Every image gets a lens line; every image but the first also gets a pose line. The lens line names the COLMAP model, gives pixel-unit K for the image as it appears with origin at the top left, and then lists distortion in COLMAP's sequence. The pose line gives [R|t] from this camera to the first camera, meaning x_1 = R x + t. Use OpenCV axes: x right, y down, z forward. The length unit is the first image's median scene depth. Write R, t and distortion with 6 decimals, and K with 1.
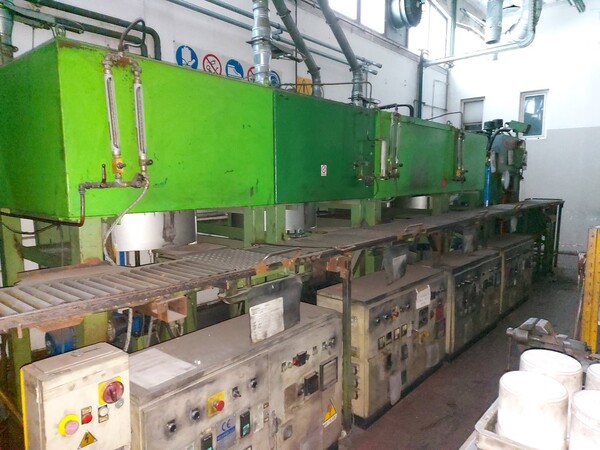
lens RADIAL K [[425.2, 0, 300.8], [0, 425.2, 226.2], [0, 0, 1]] dist [0.075988, -0.062950]
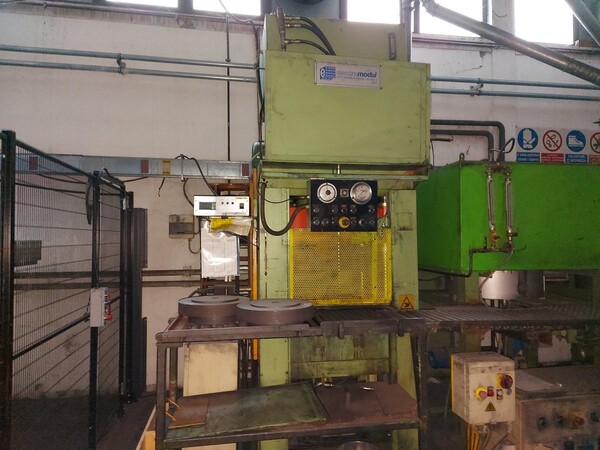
lens RADIAL K [[425.2, 0, 303.7], [0, 425.2, 228.9], [0, 0, 1]] dist [0.075988, -0.062950]
pose [[0.771799, -0.014219, -0.635707, 0.010082], [-0.069163, 0.991941, -0.106156, 0.031651], [0.632093, 0.125898, 0.764596, -0.540181]]
